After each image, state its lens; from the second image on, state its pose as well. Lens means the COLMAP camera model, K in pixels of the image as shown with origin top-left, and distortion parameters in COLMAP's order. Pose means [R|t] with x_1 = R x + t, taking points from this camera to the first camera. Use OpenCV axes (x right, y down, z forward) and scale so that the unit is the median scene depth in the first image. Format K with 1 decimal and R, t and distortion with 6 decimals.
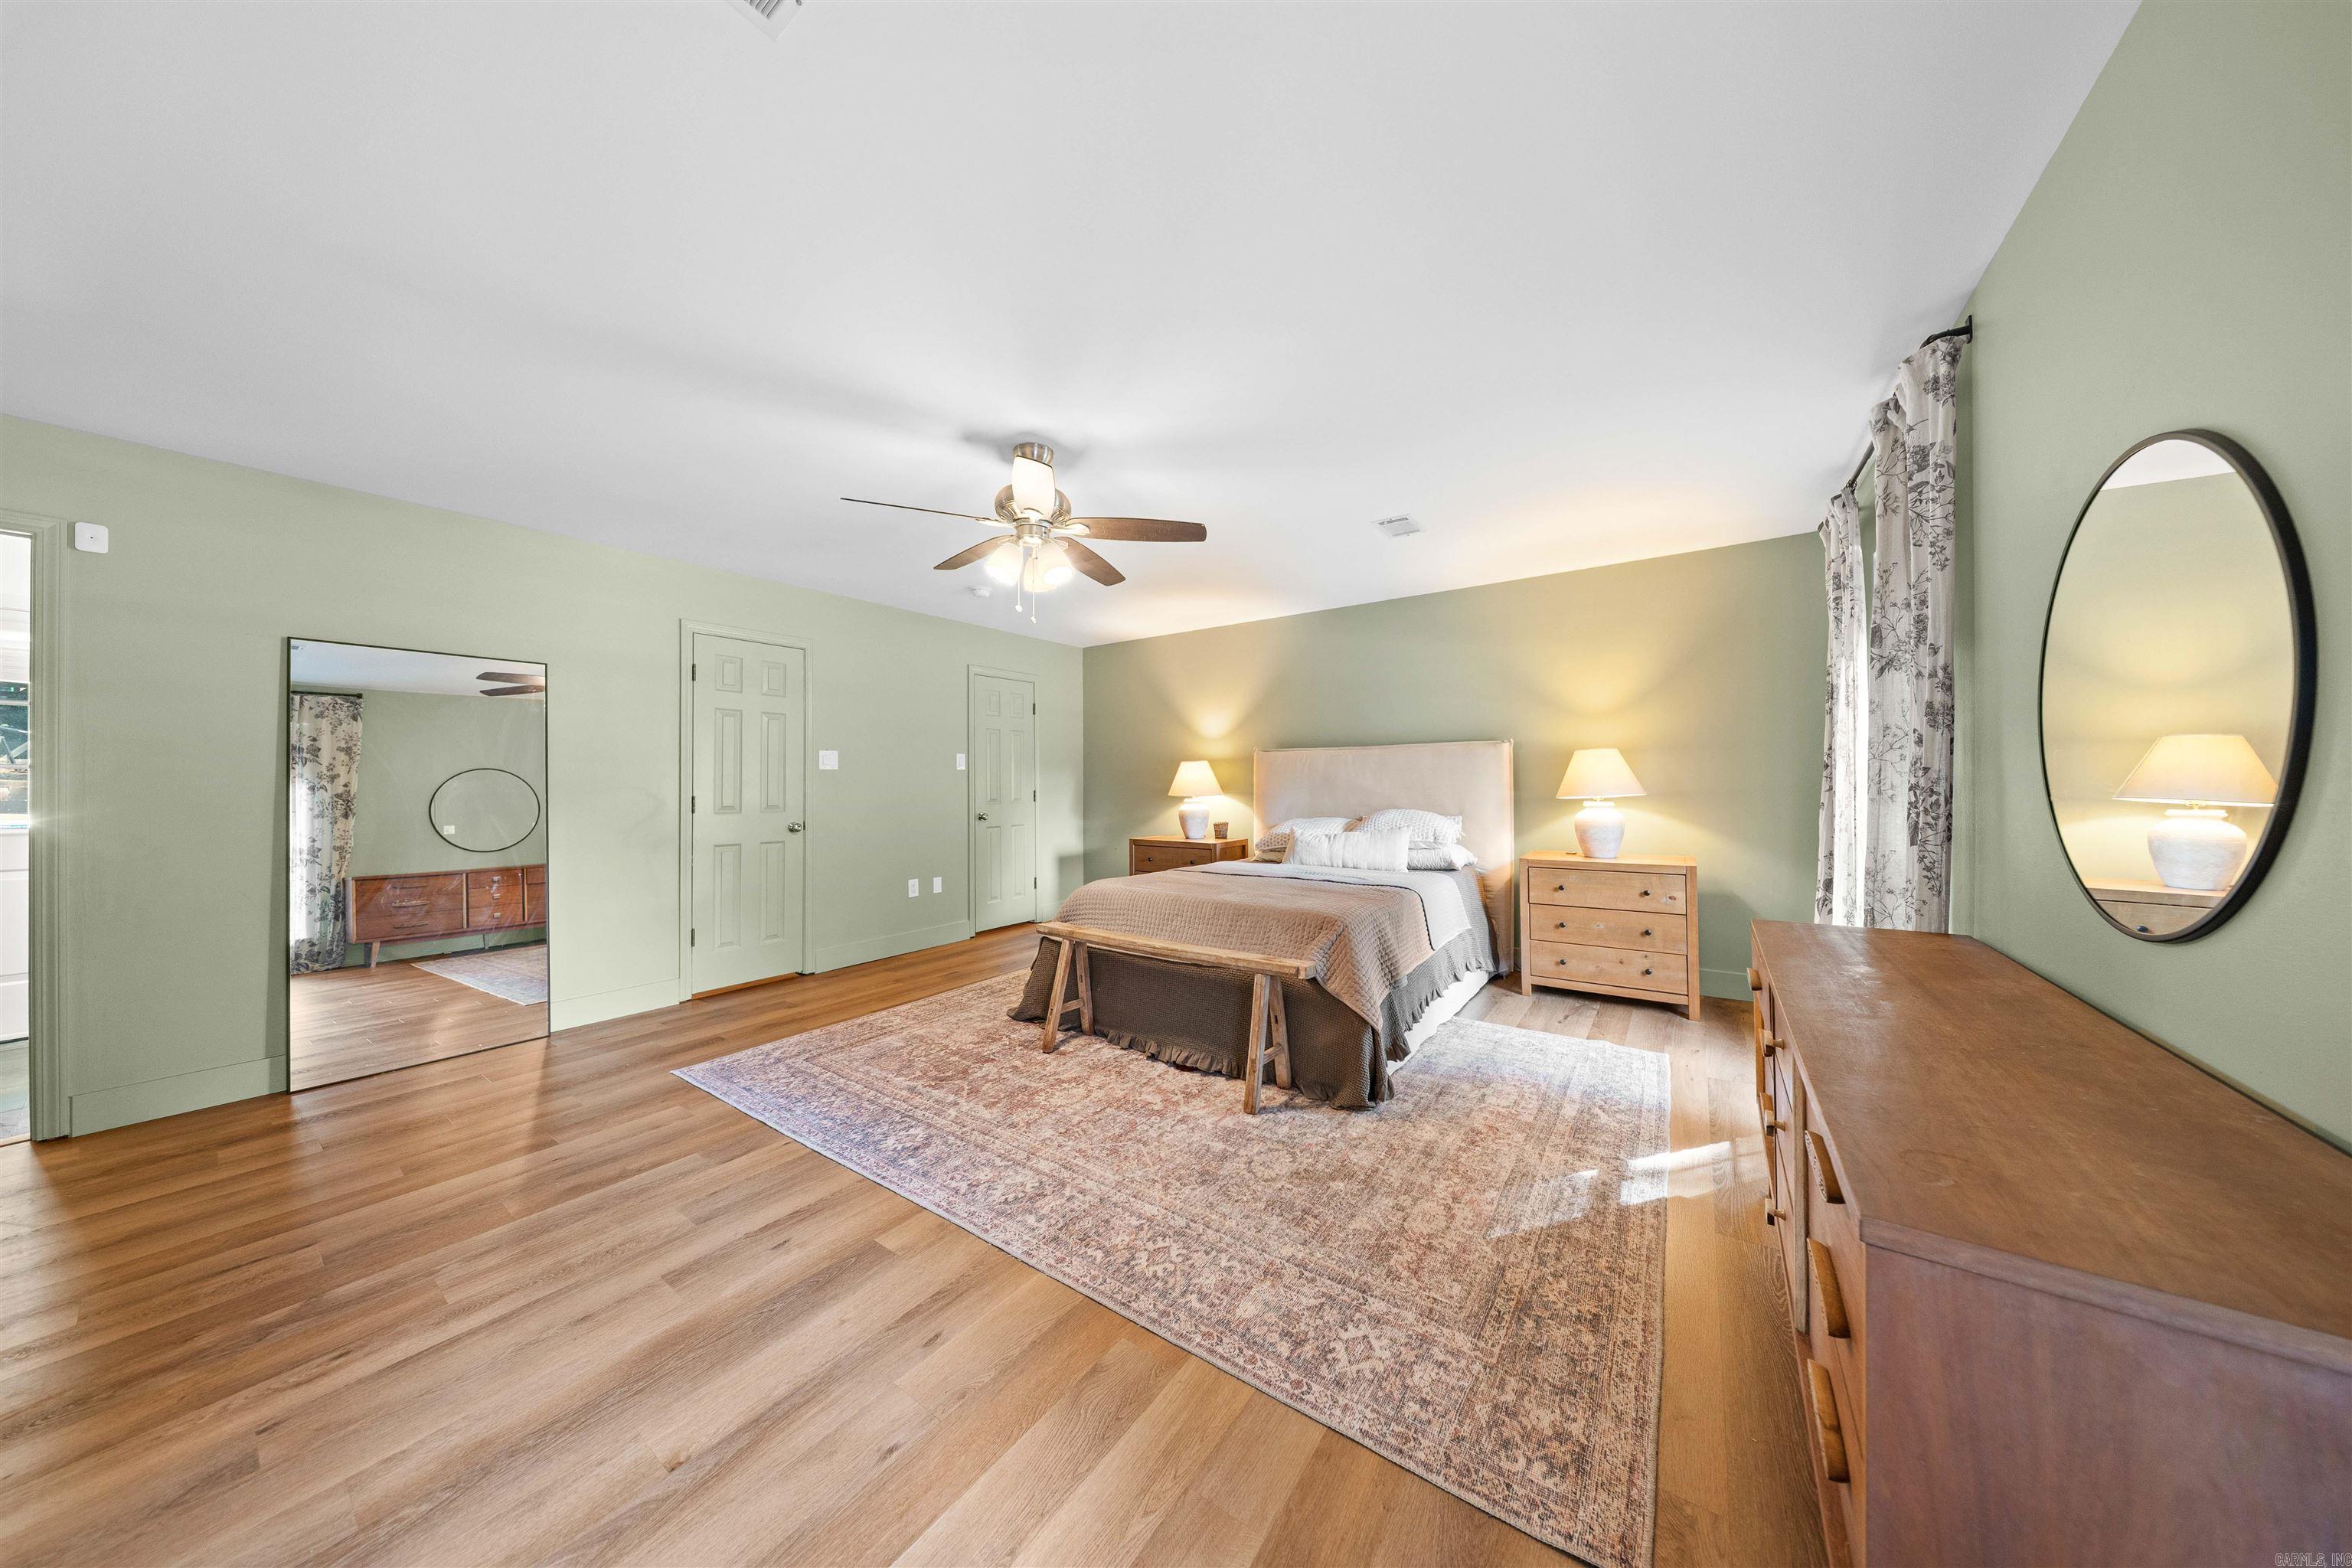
lens RADIAL K [[748.9, 0, 1181.5], [0, 748.9, 781.6], [0, 0, 1]] dist [0.000652, -0.000046]
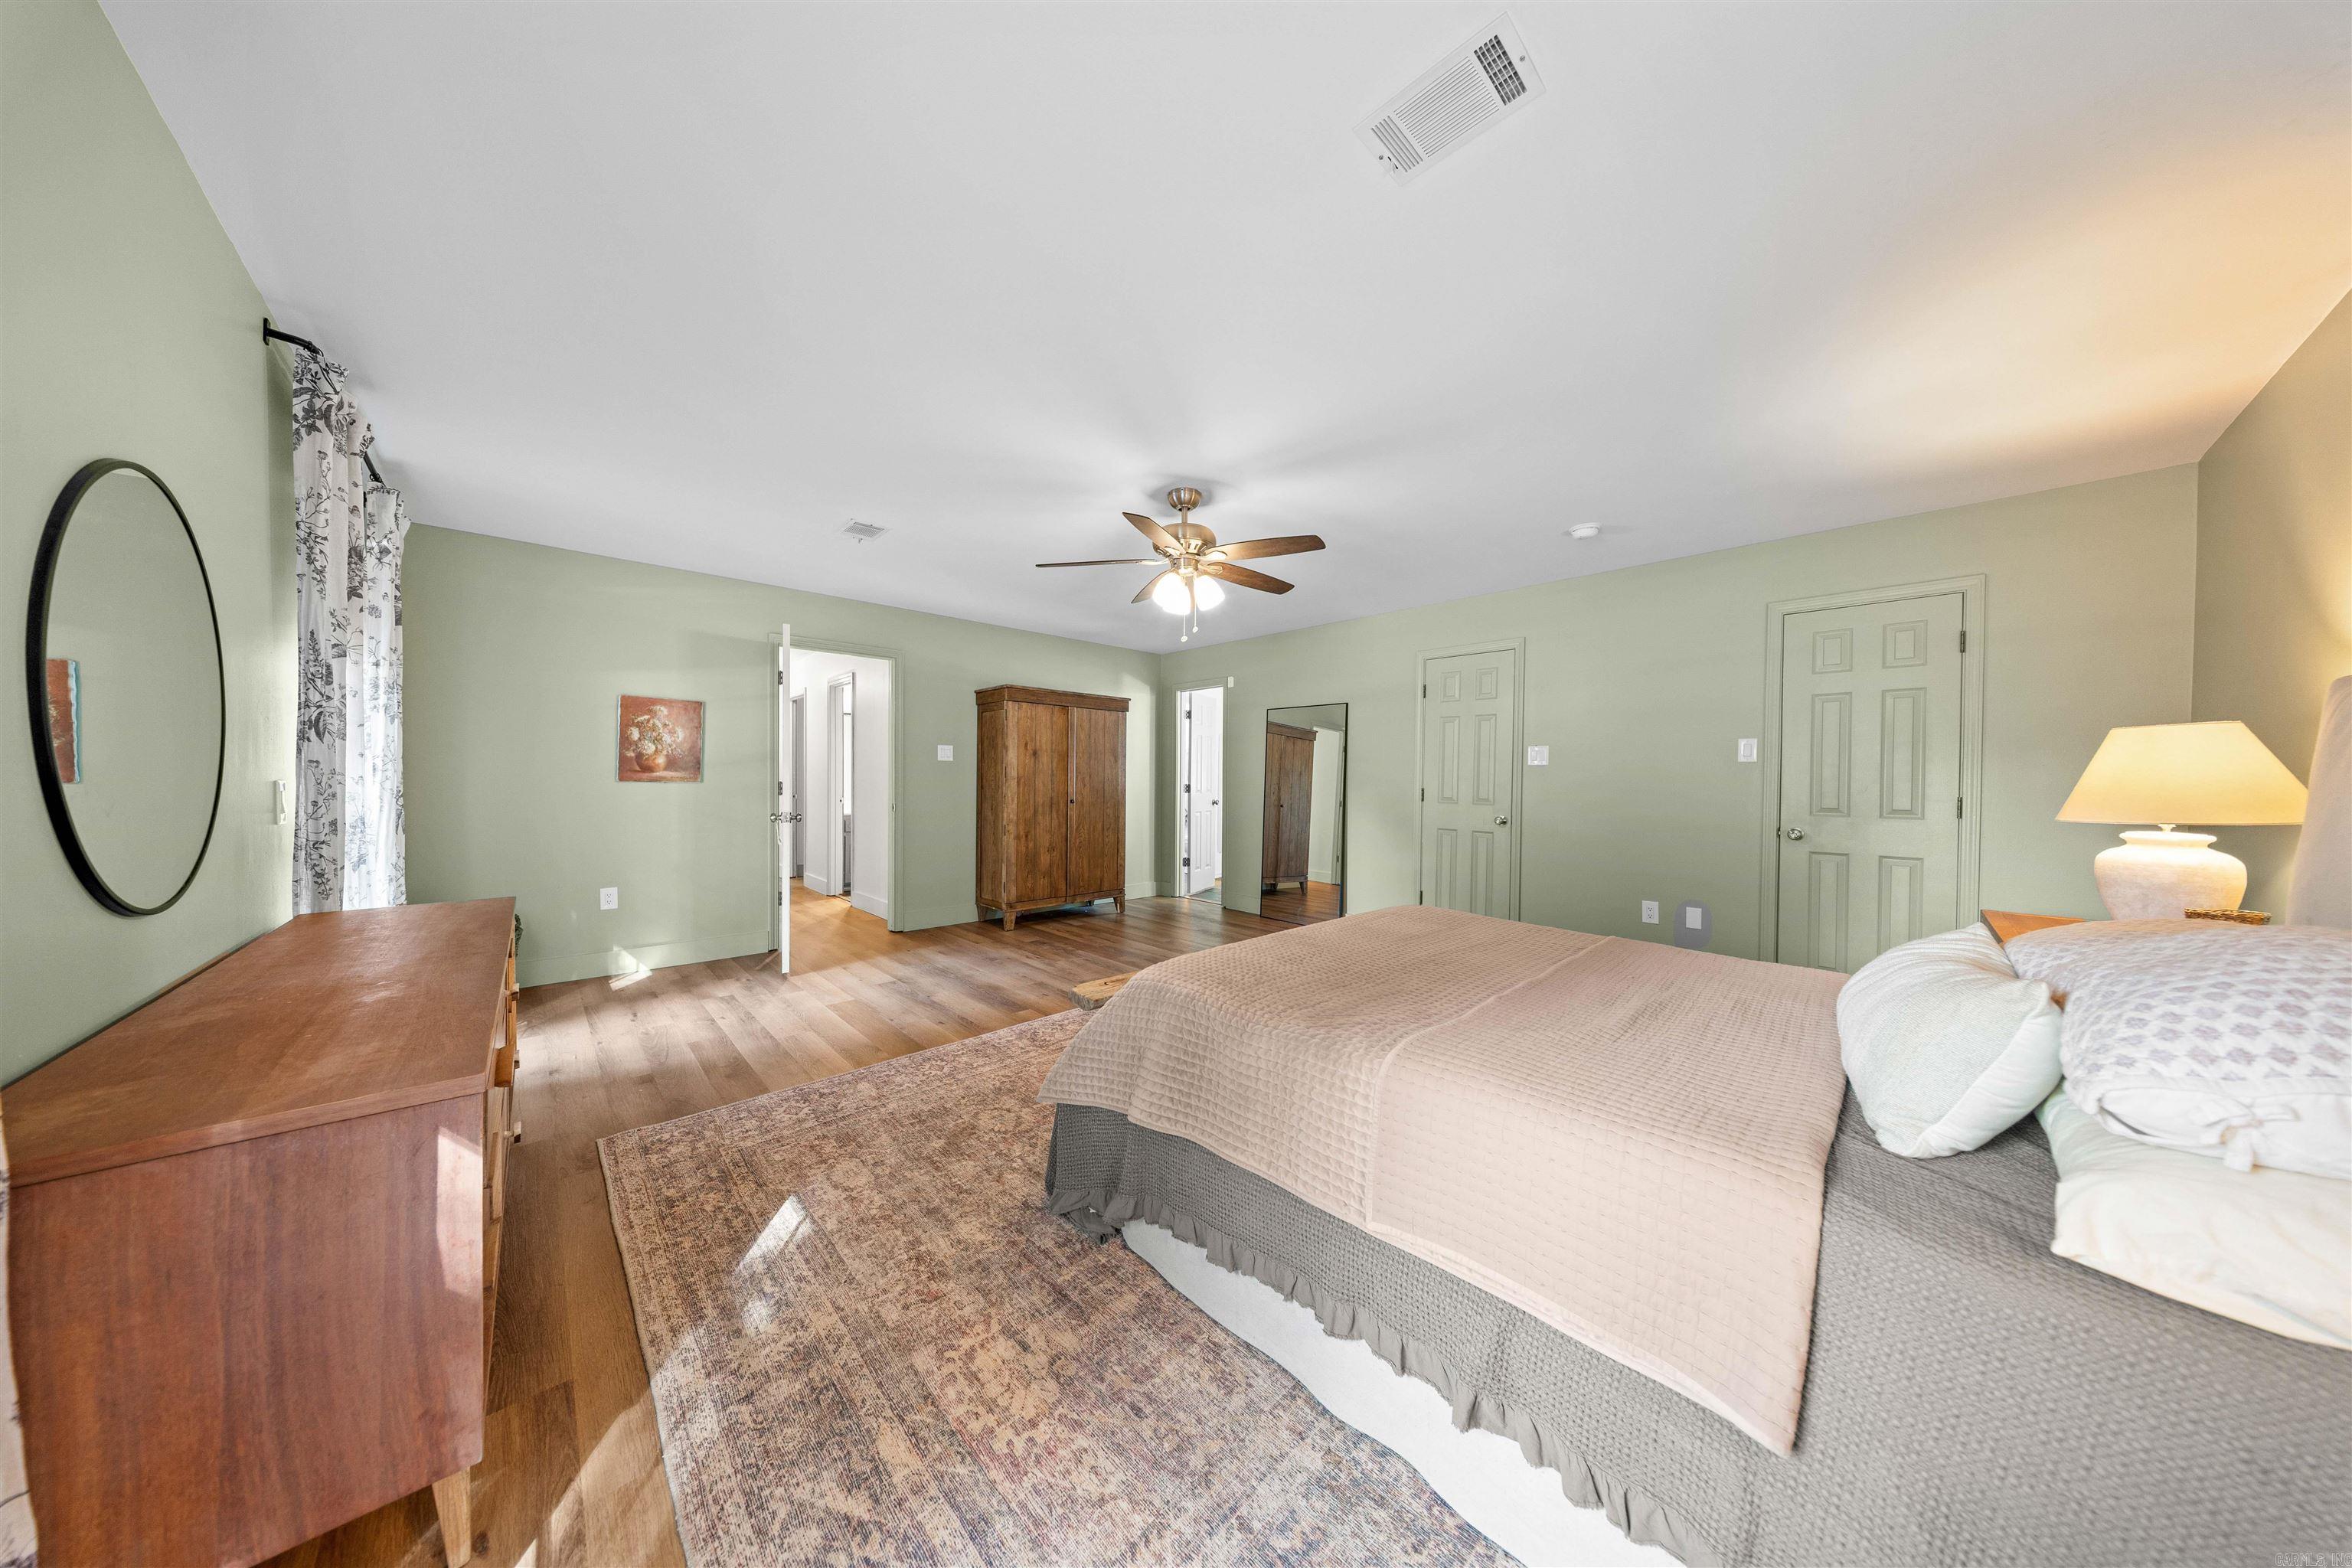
lens RADIAL K [[711.0, 0, 1181.9], [0, 711.0, 778.8], [0, 0, 1]] dist [-0.004283, -0.000948]
pose [[-0.226678, 0.006687, -0.973947, 1.282107], [-0.007927, 0.999931, 0.008710, -0.006010], [0.973938, 0.009695, -0.226609, 1.782588]]
